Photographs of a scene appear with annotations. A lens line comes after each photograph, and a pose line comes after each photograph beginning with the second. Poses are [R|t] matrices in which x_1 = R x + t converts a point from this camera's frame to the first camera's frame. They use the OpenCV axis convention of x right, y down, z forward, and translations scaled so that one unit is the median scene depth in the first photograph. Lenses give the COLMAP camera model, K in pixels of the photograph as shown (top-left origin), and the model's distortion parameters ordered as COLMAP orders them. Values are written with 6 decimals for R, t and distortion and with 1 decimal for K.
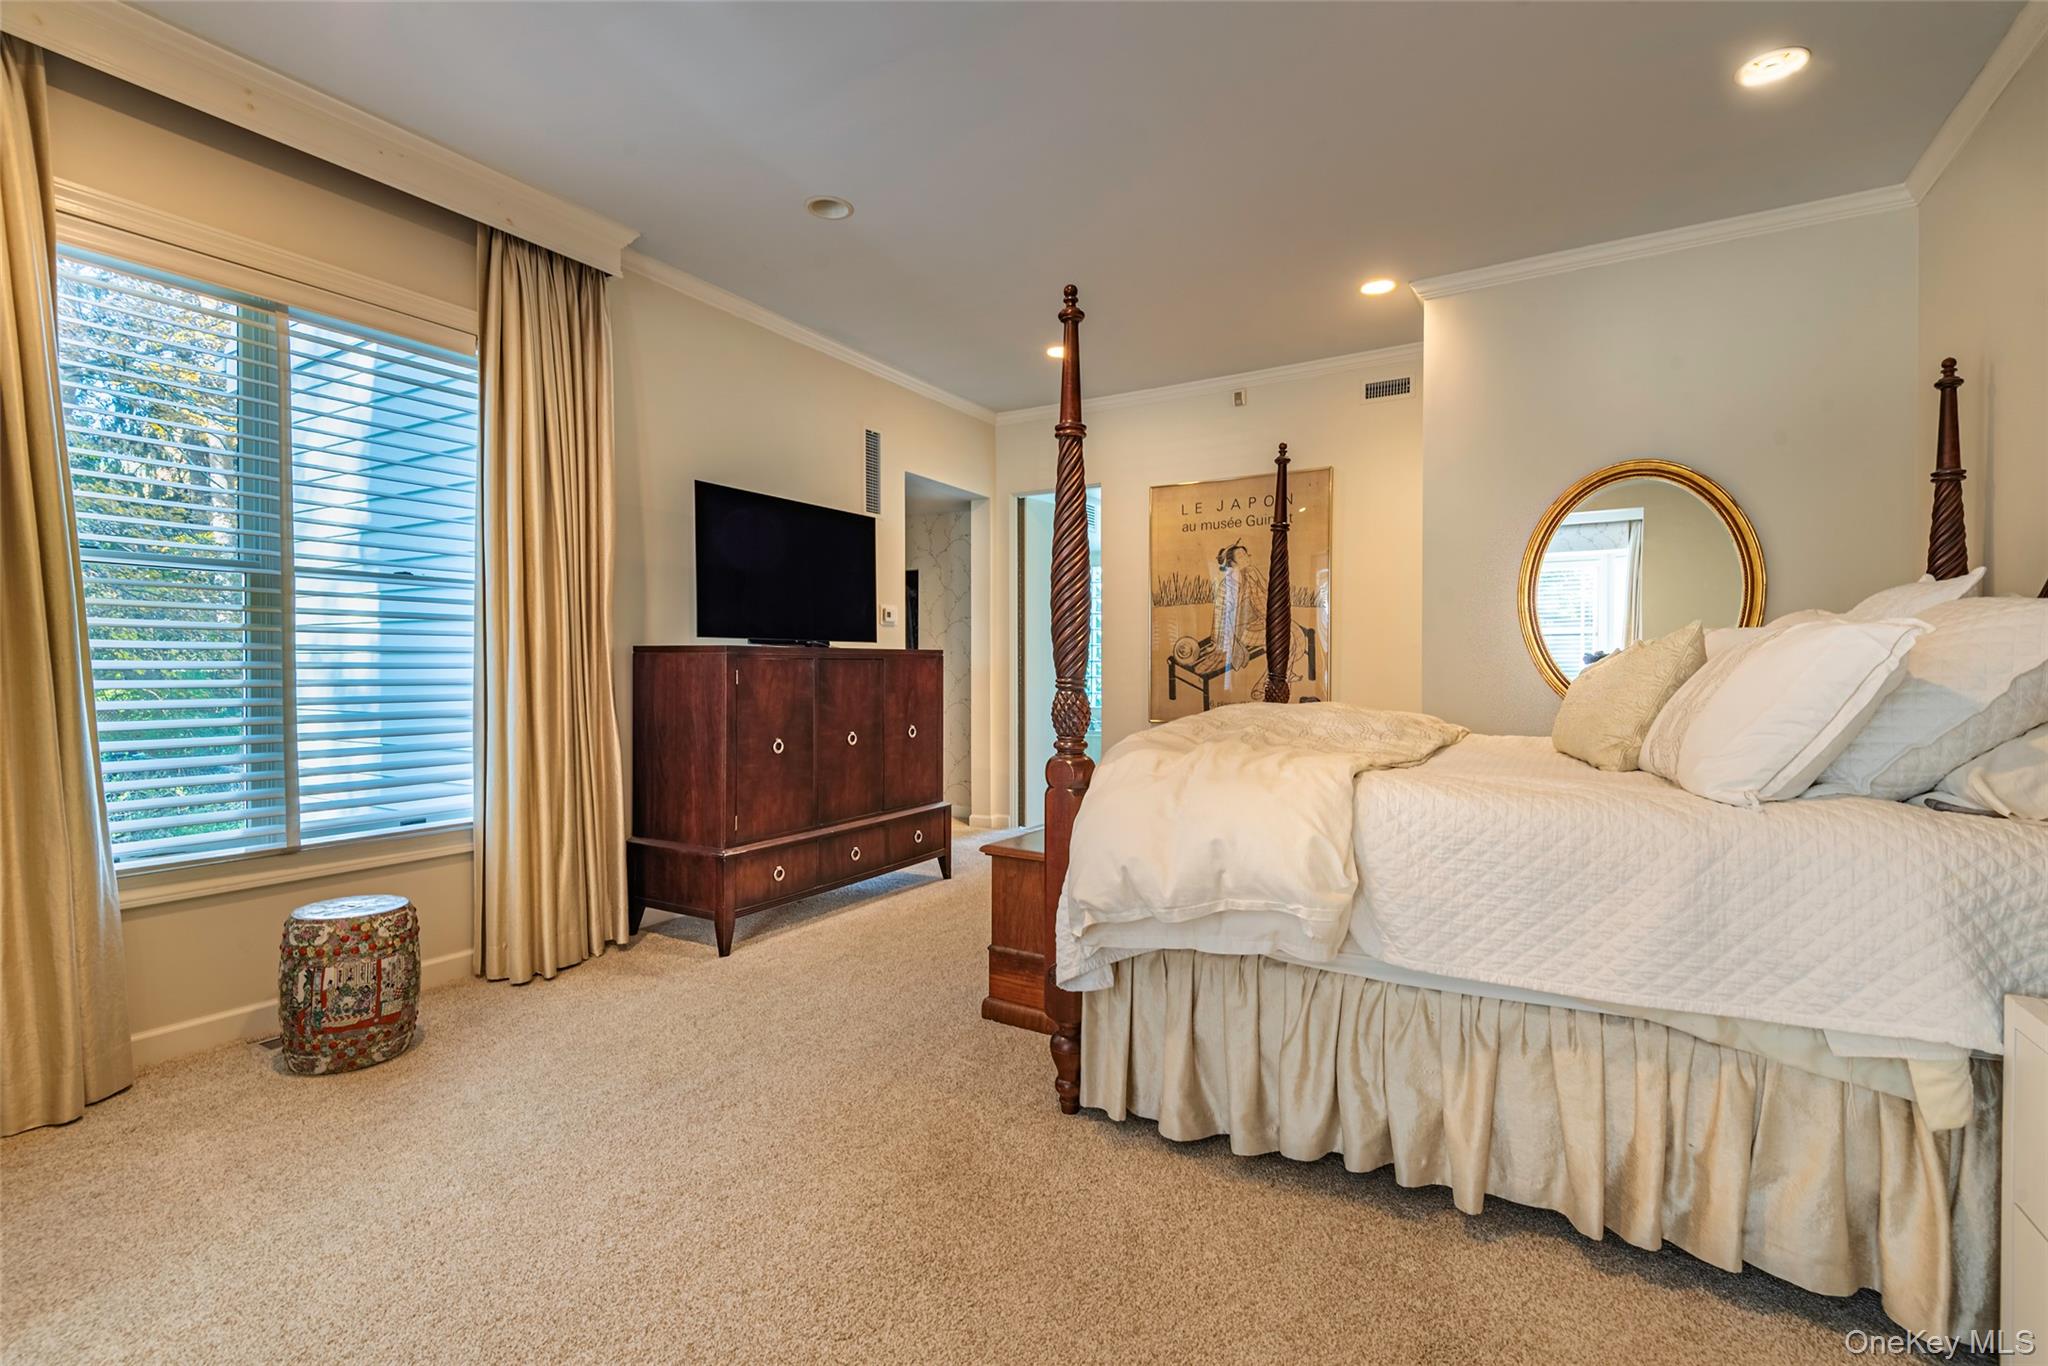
lens RADIAL K [[973.2, 0, 1023.0], [0, 973.2, 681.7], [0, 0, 1]] dist [0.035997, -0.027026]
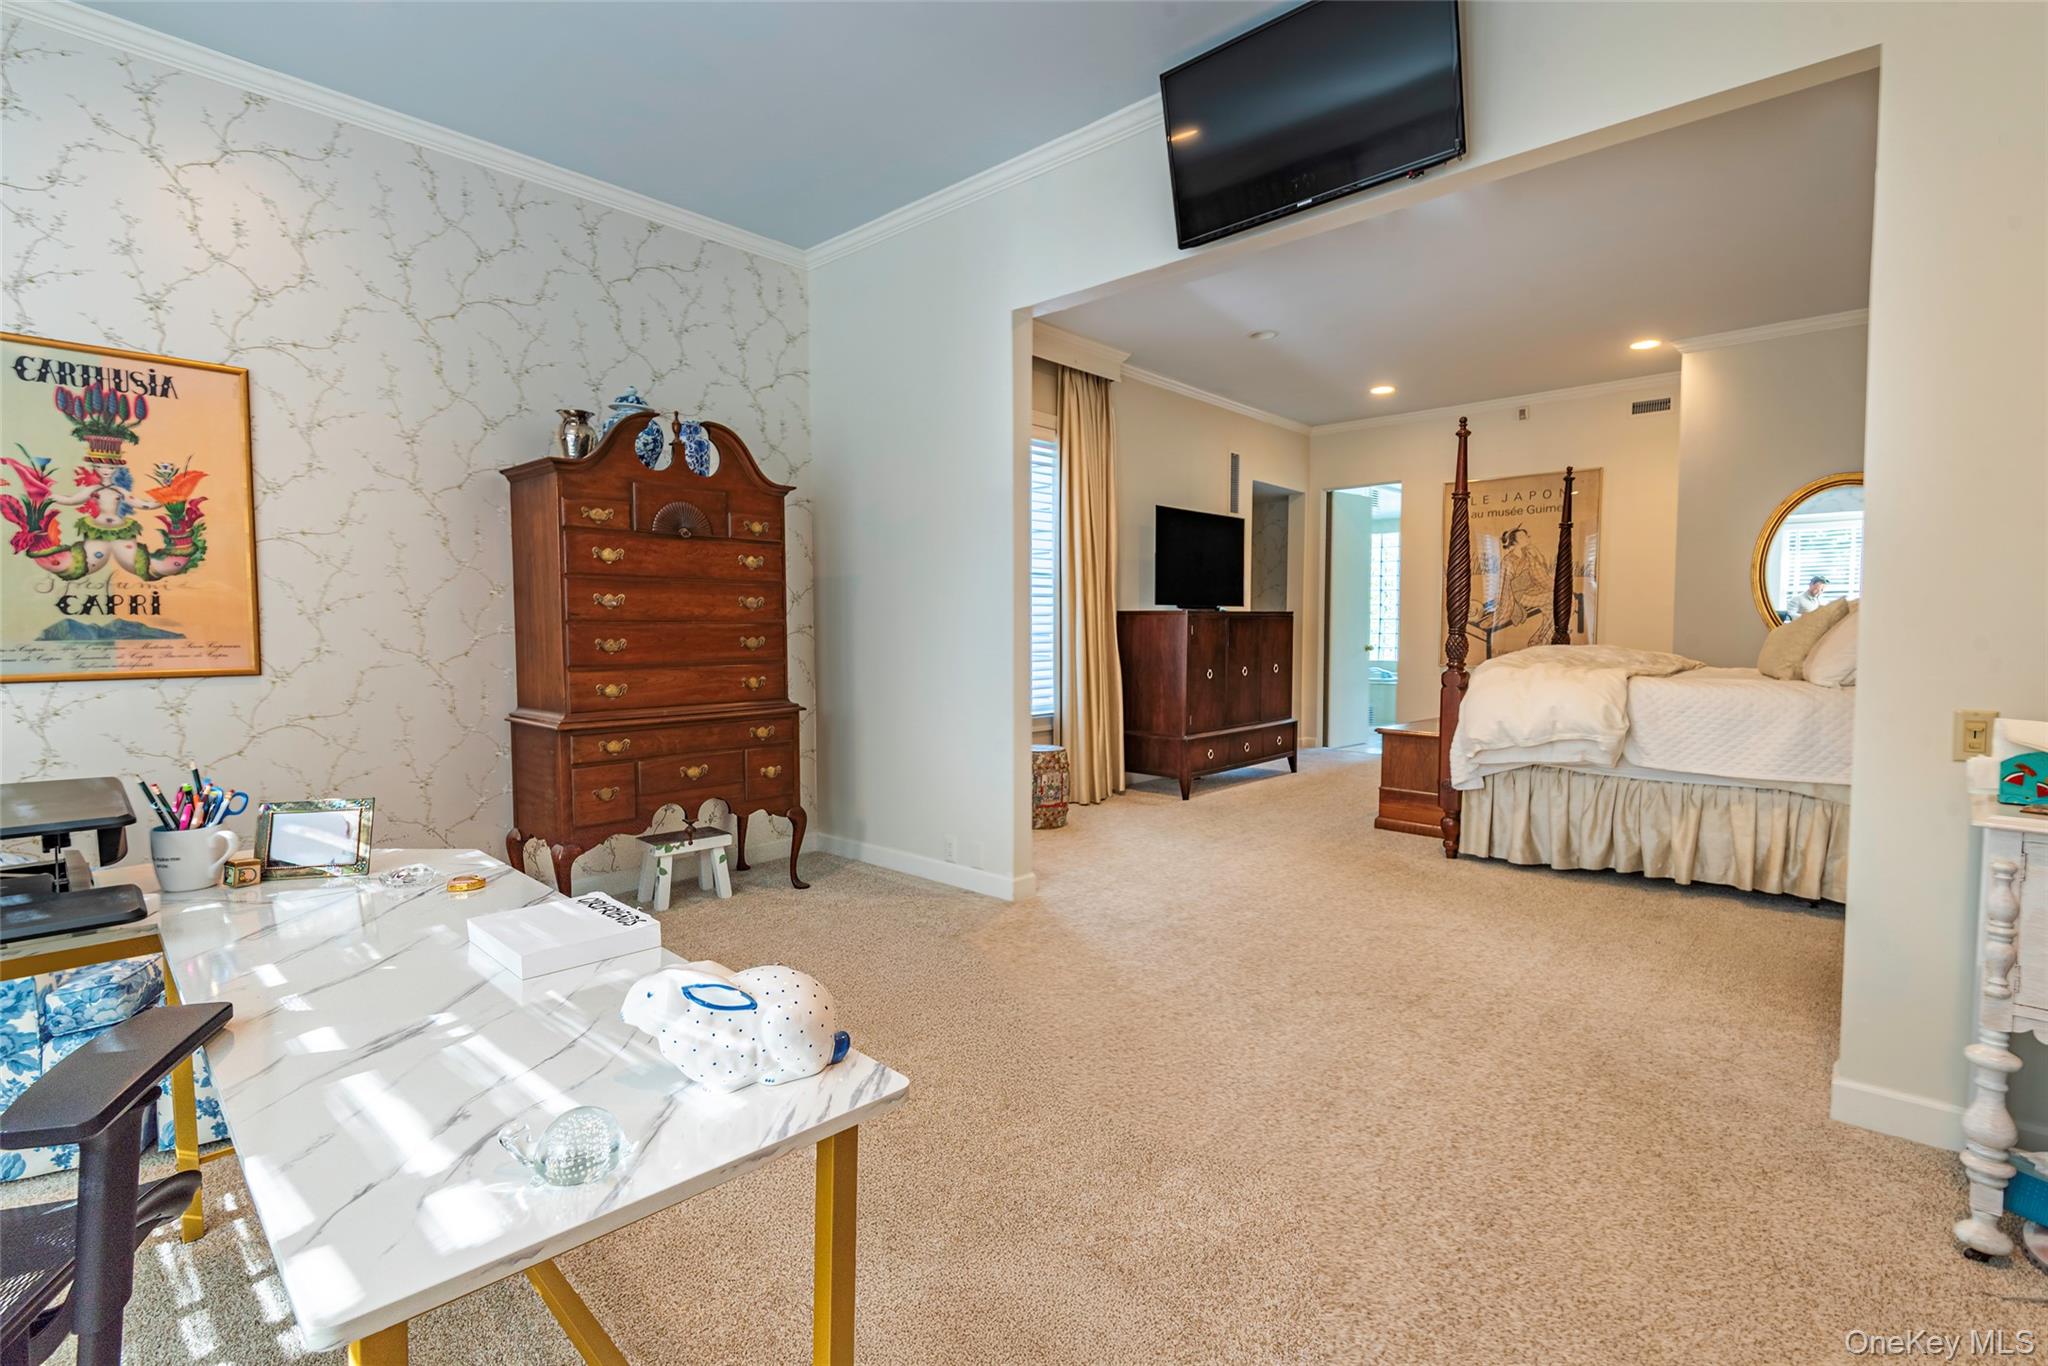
lens RADIAL K [[1017.0, 0, 985.6], [0, 1017.0, 687.6], [0, 0, 1]] dist [0.037423, -0.032462]
pose [[0.977927, 0.011109, -0.208652, -0.422912], [-0.001455, 0.998924, 0.046364, 0.019619], [0.208942, -0.045037, 0.976890, -1.106034]]
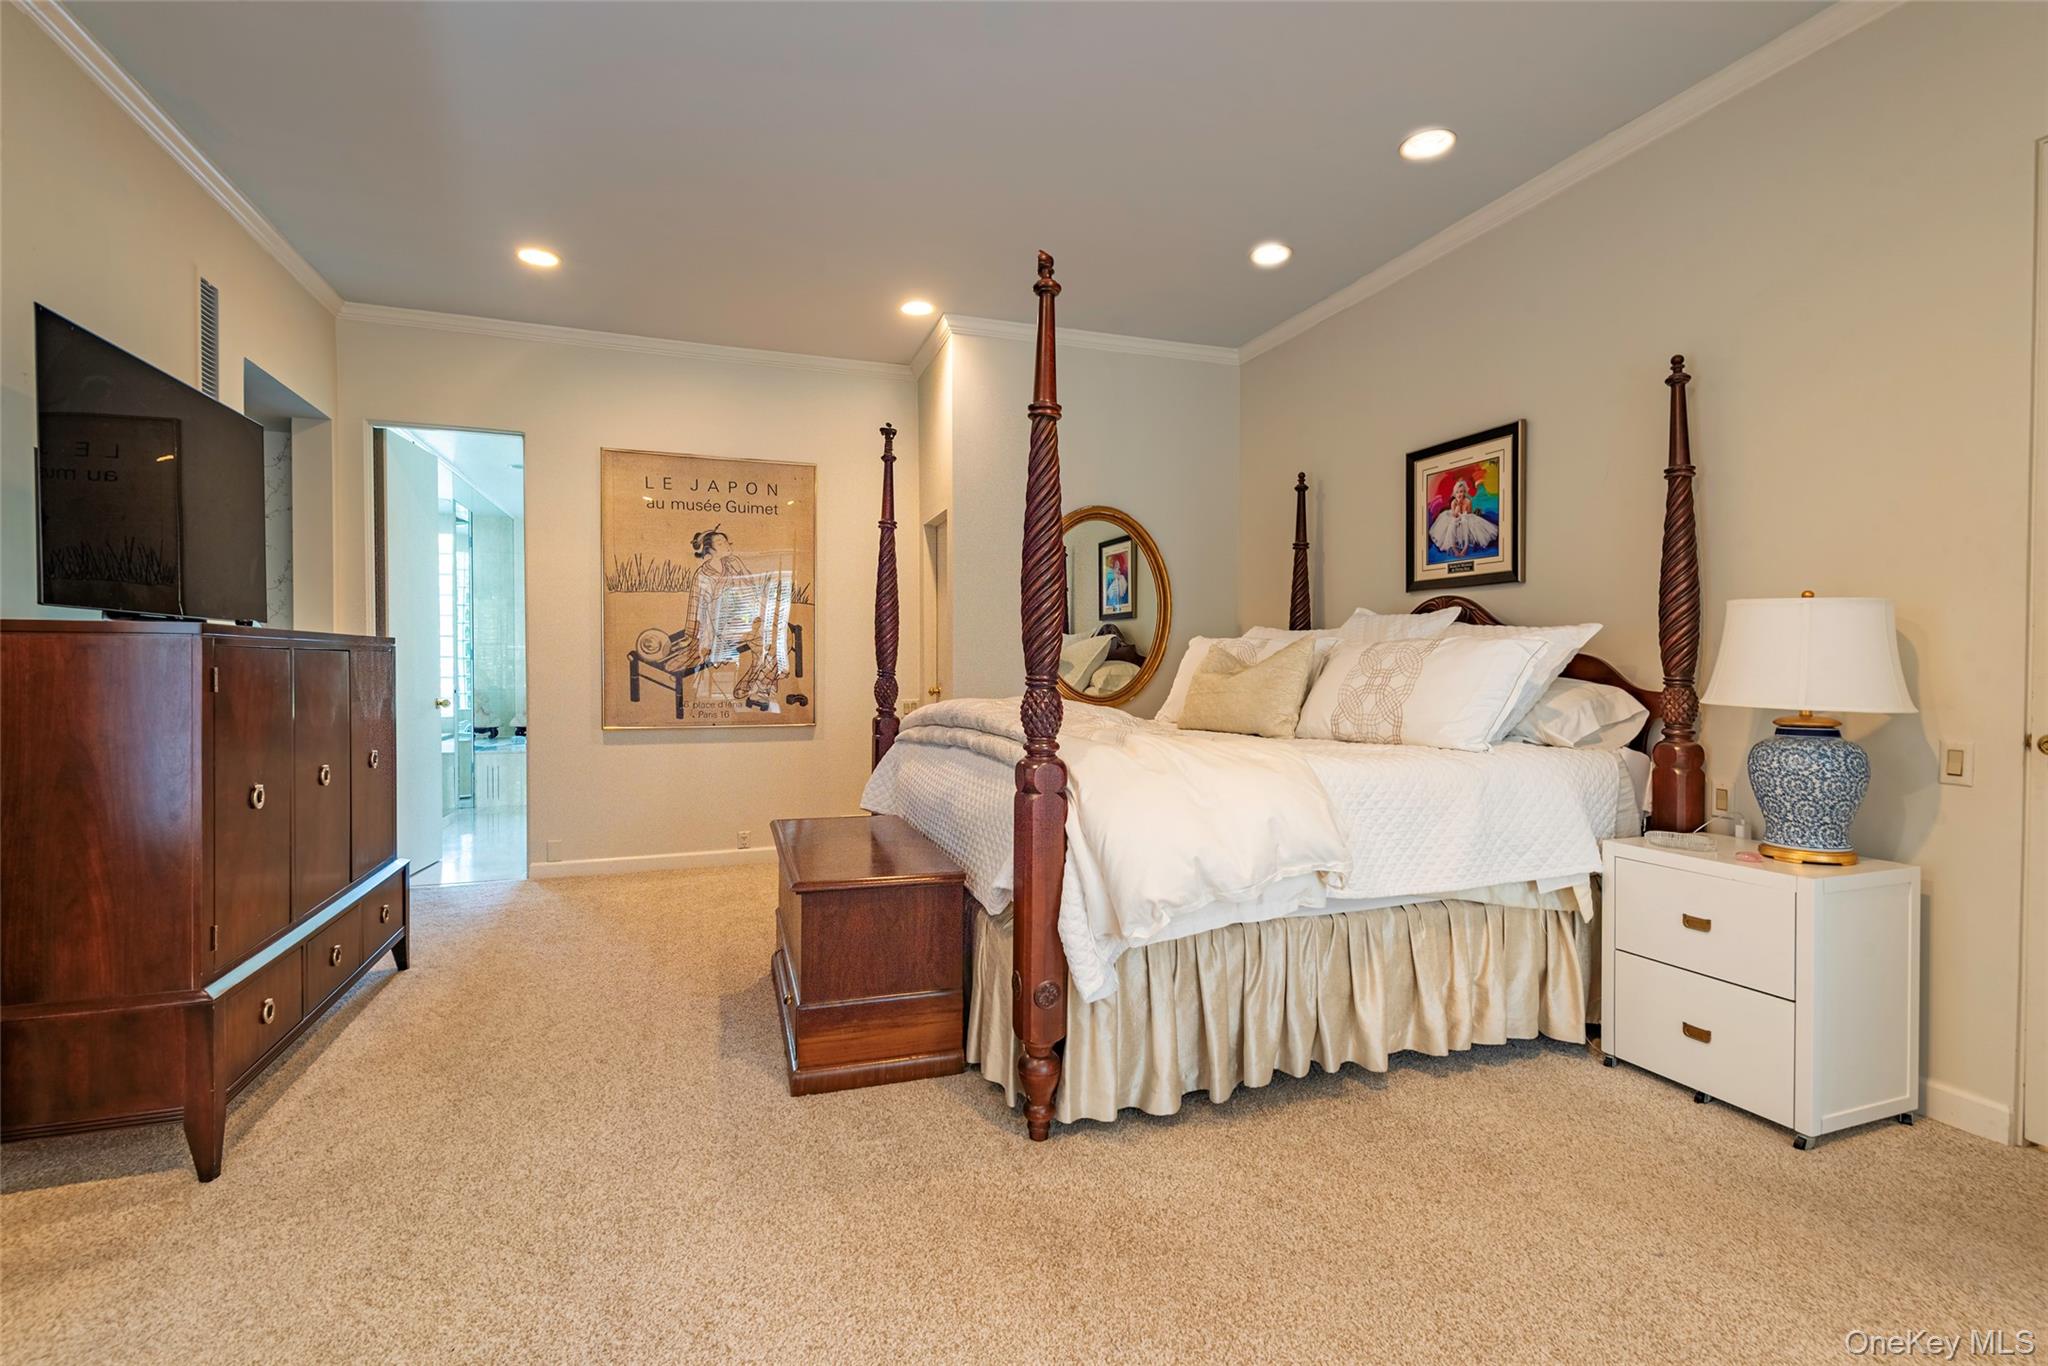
lens RADIAL K [[964.8, 0, 1072.4], [0, 964.8, 675.6], [0, 0, 1]] dist [0.029788, -0.015574]
pose [[0.617874, -0.007707, 0.786239, -0.662107], [0.009952, 0.999949, 0.001980, -0.005541], [-0.786214, 0.006601, 0.617919, 0.398698]]
